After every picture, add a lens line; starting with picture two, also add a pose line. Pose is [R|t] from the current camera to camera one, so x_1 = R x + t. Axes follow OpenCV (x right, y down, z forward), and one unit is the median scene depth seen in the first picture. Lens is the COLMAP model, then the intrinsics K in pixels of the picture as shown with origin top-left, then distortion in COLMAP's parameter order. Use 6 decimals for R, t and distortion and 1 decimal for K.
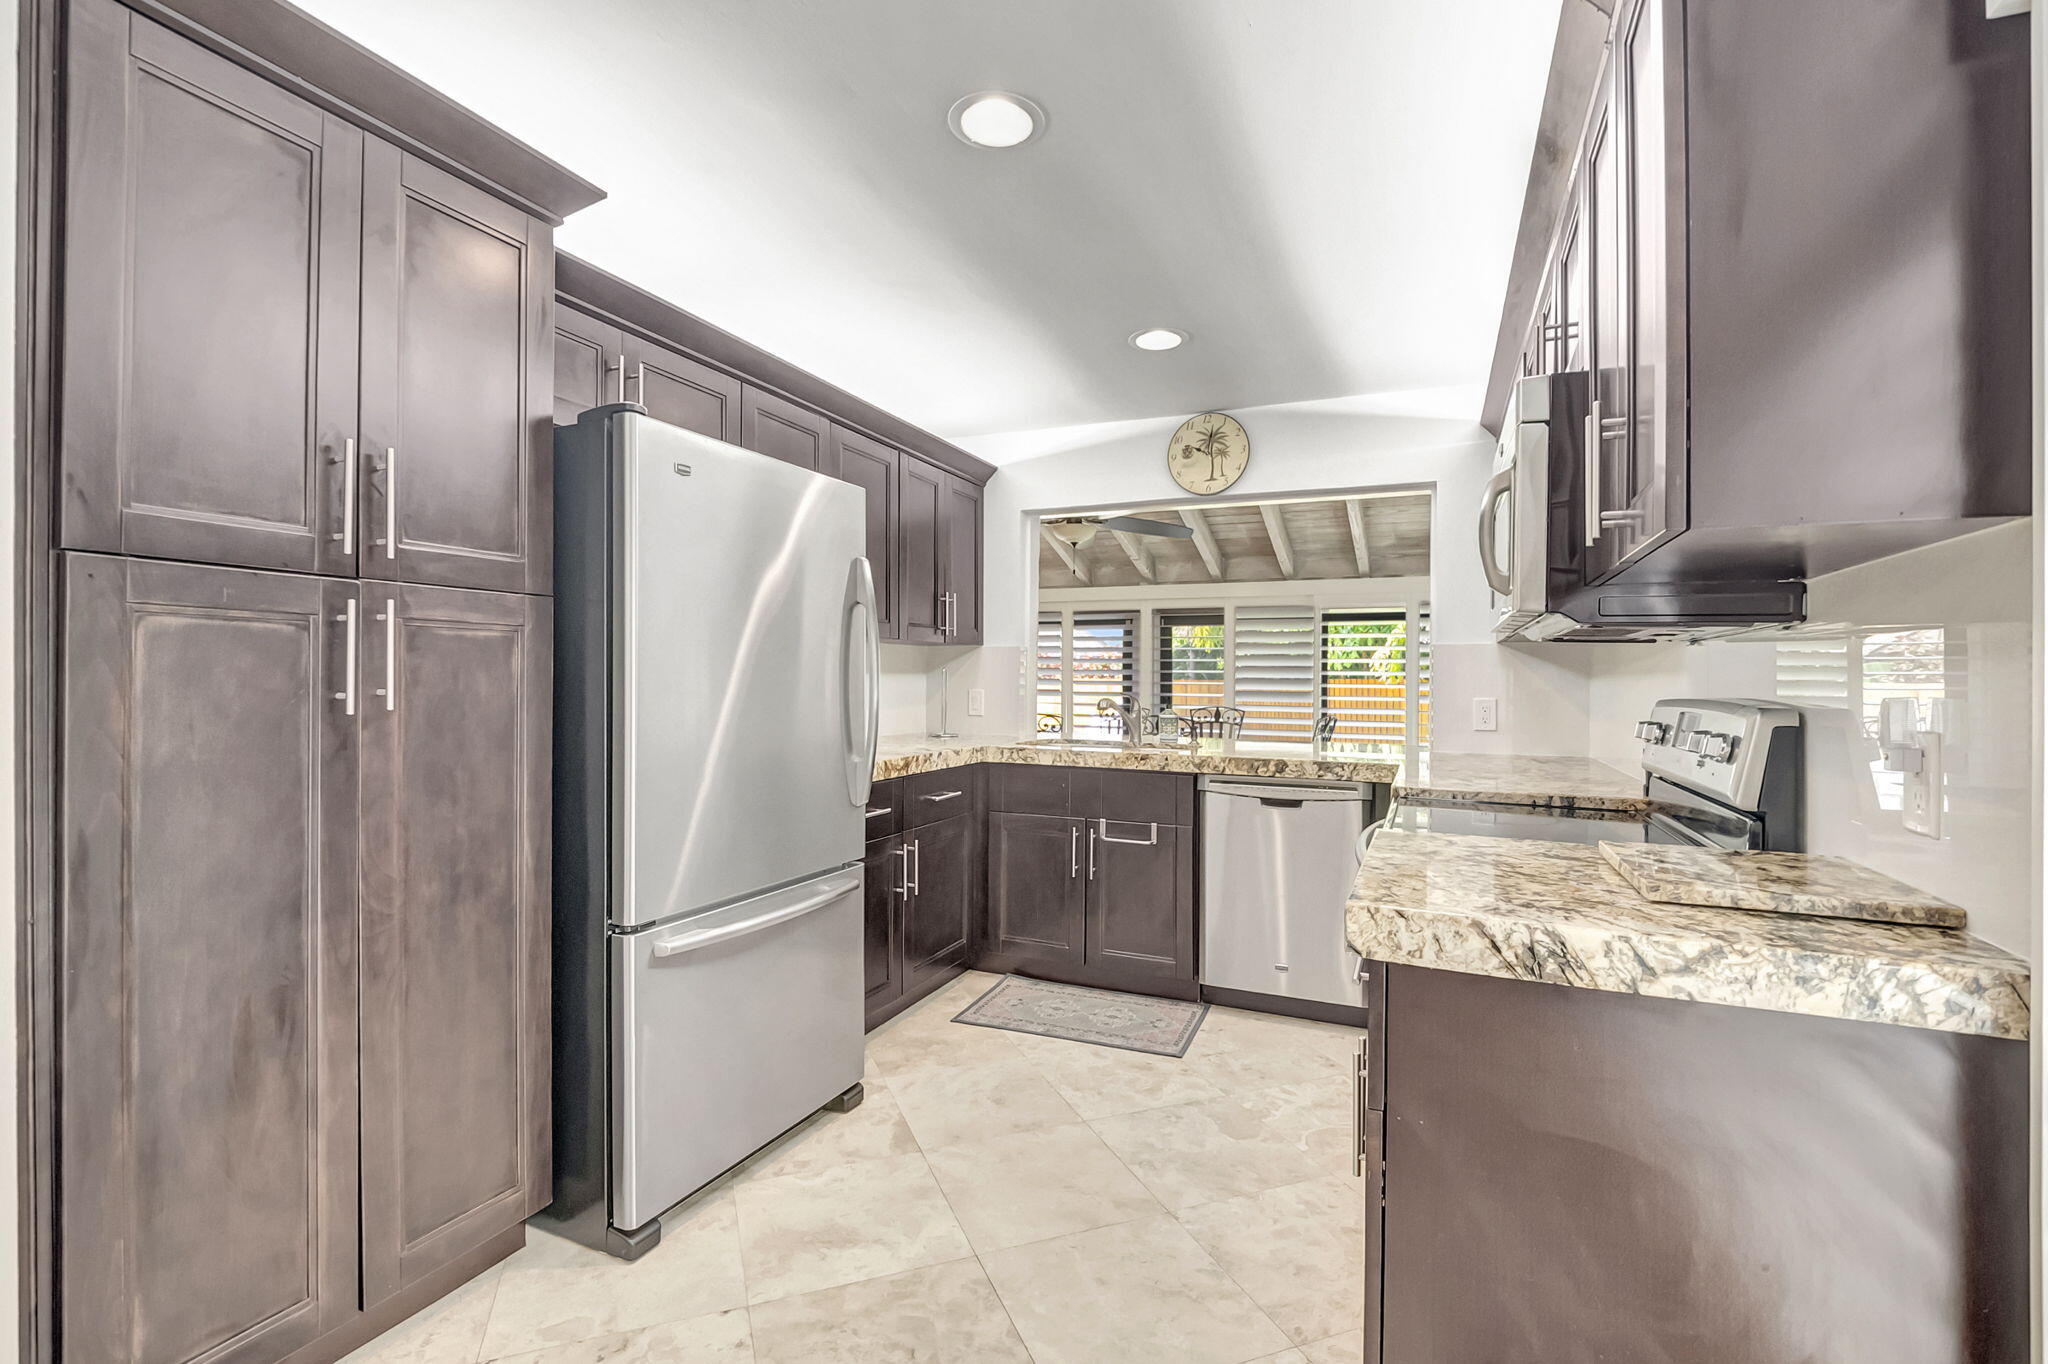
lens RADIAL K [[920.9, 0, 1029.3], [0, 920.9, 671.6], [0, 0, 1]] dist [-0.015400, -0.000769]
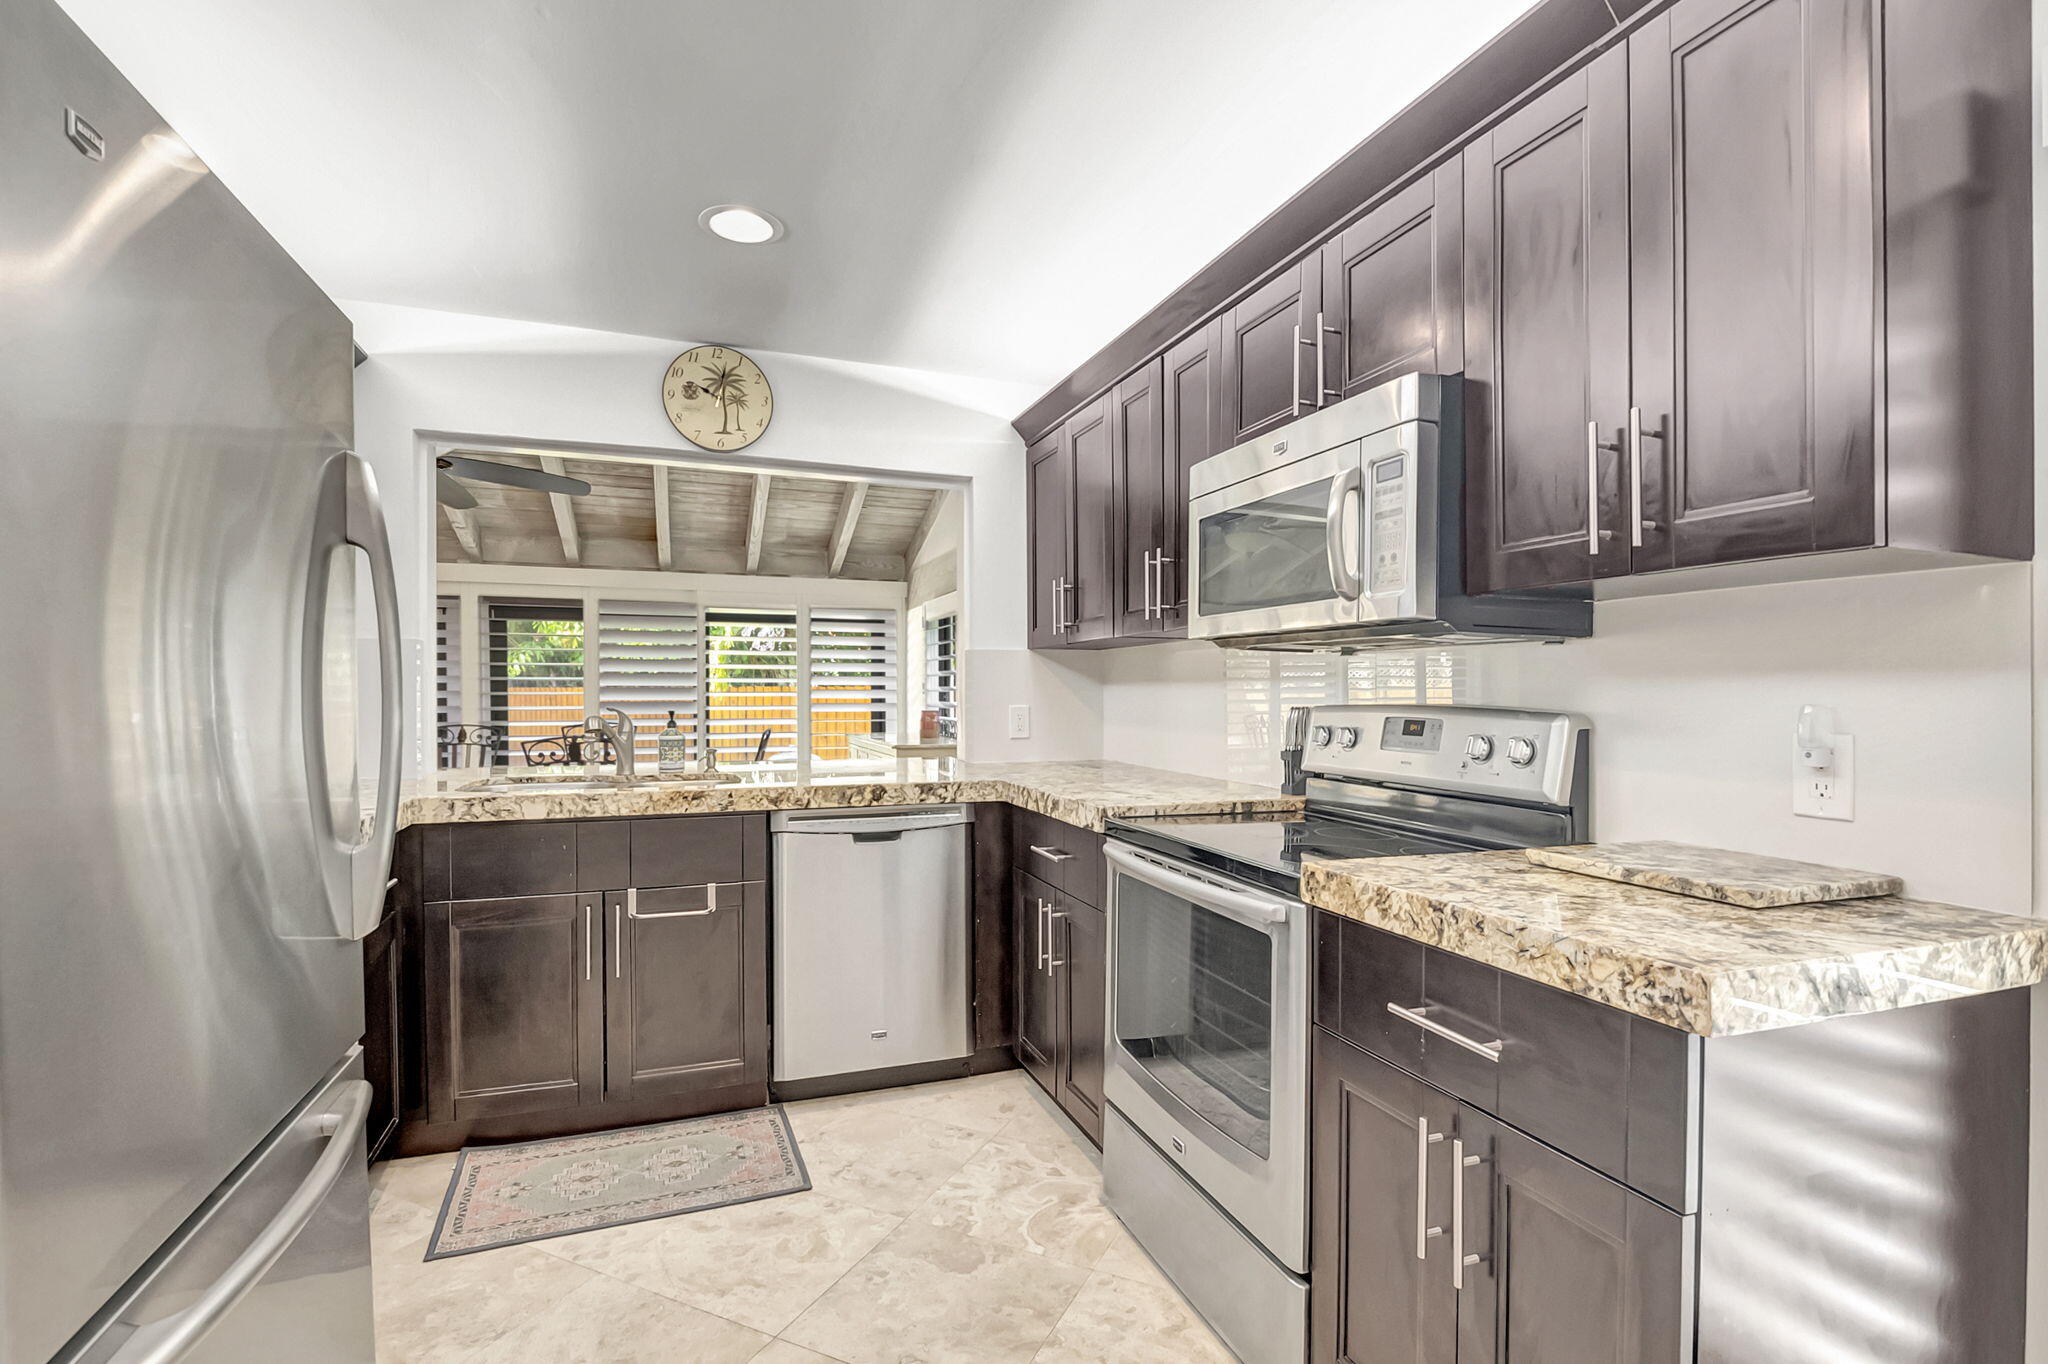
lens RADIAL K [[960.8, 0, 1044.7], [0, 960.8, 695.5], [0, 0, 1]] dist [0.028442, -0.051157]
pose [[0.717730, -0.011261, 0.696230, -0.210498], [-0.001184, 0.999848, 0.017393, -0.000306], [-0.696320, -0.013307, 0.717608, 0.258185]]
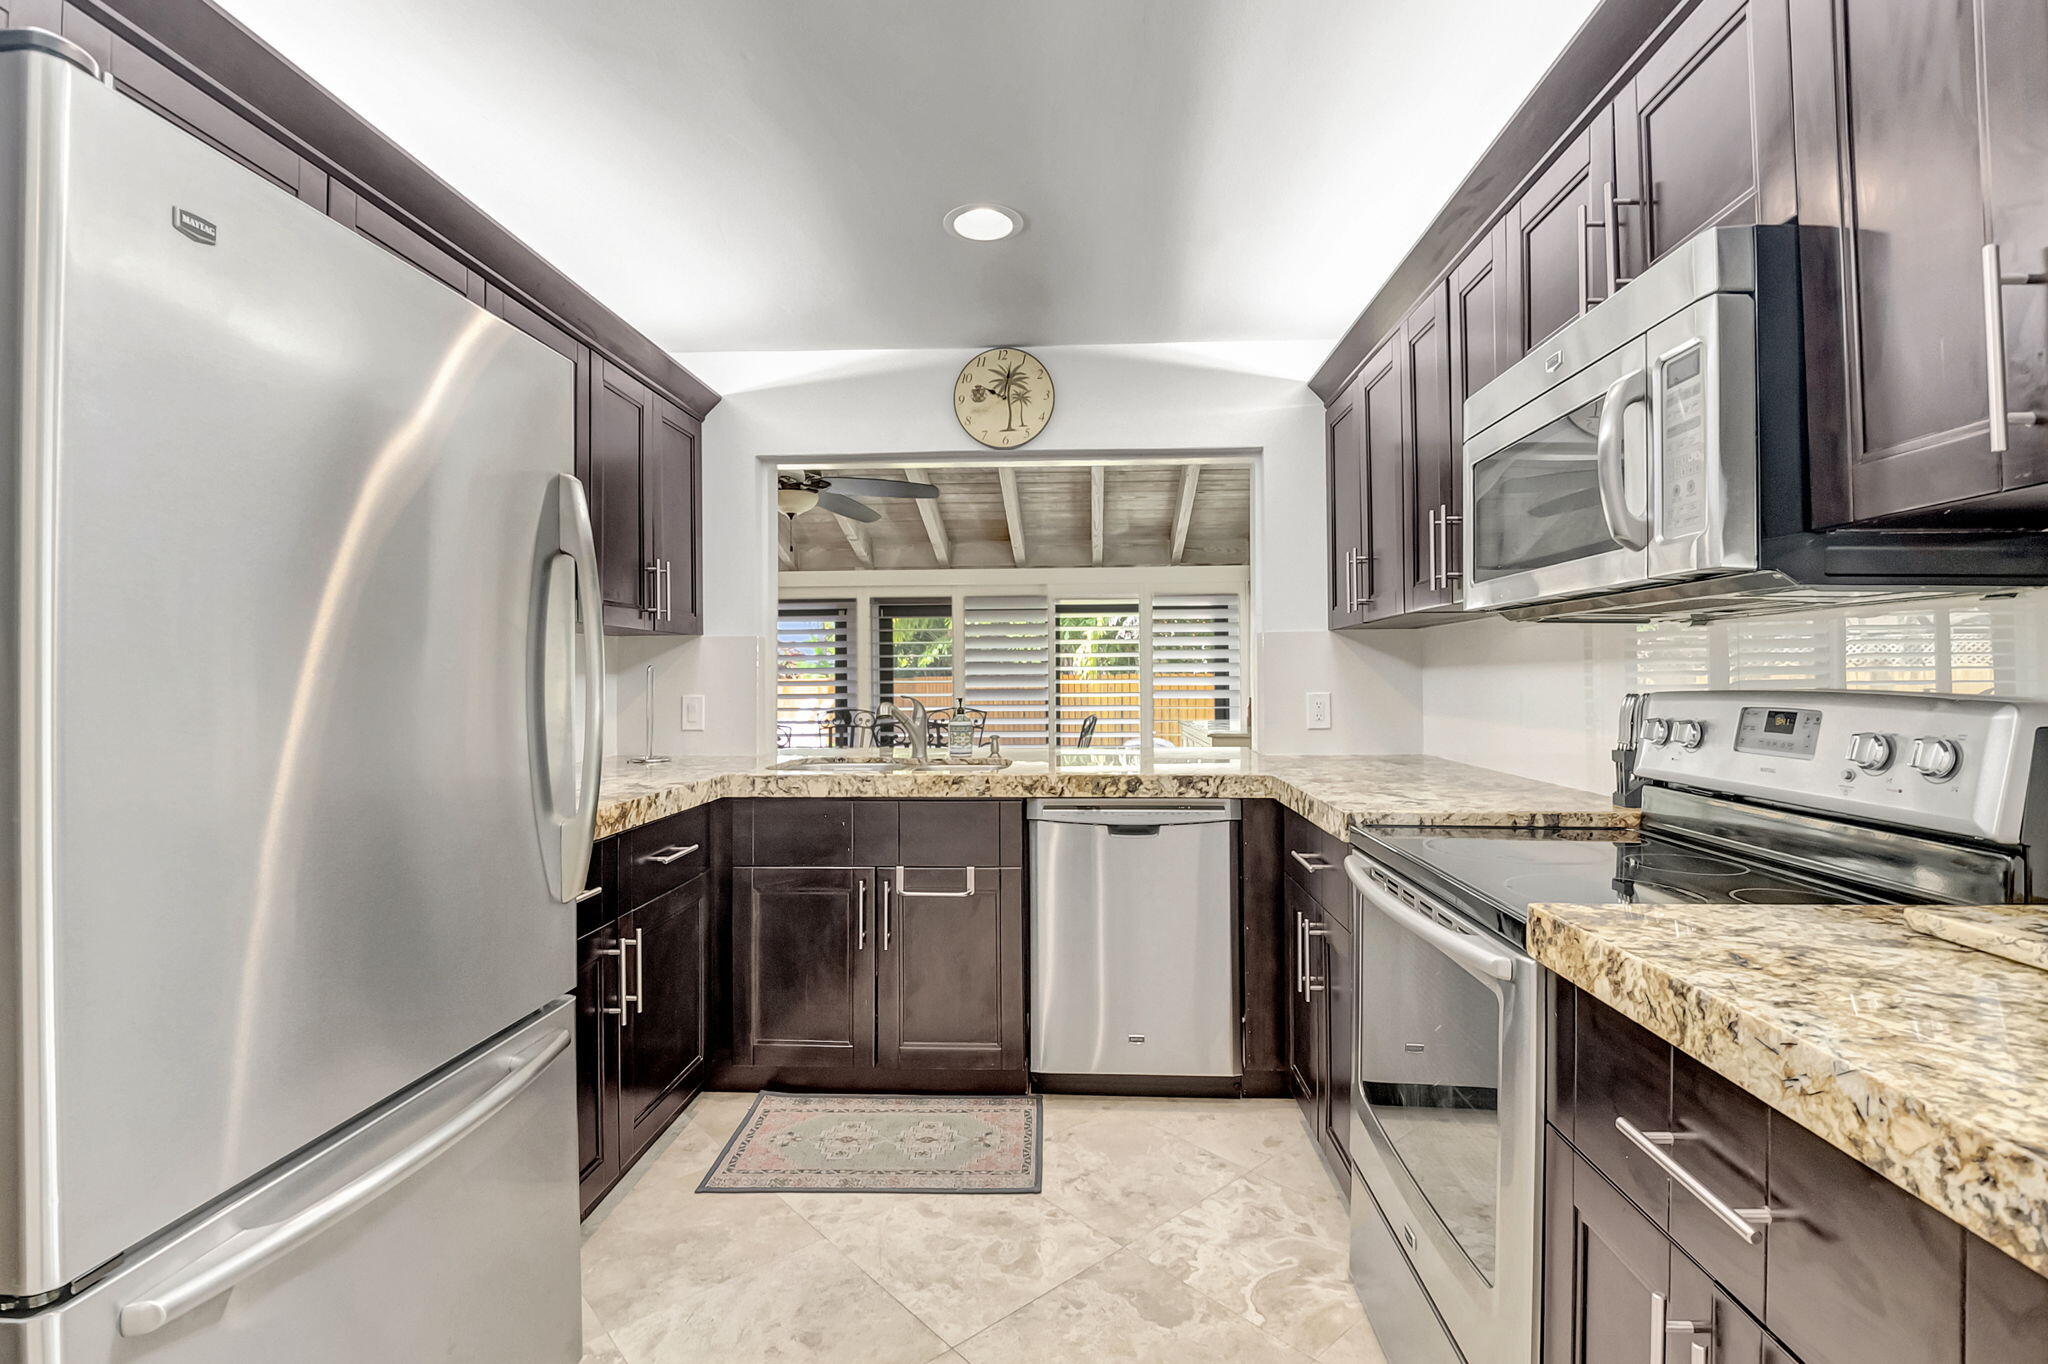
lens RADIAL K [[950.1, 0, 1042.2], [0, 950.1, 659.0], [0, 0, 1]] dist [0.000228, -0.018753]
pose [[0.936117, -0.008082, 0.351597, -0.082819], [0.012085, 0.999885, -0.009192, 0.001383], [-0.351482, 0.012854, 0.936106, 0.244828]]
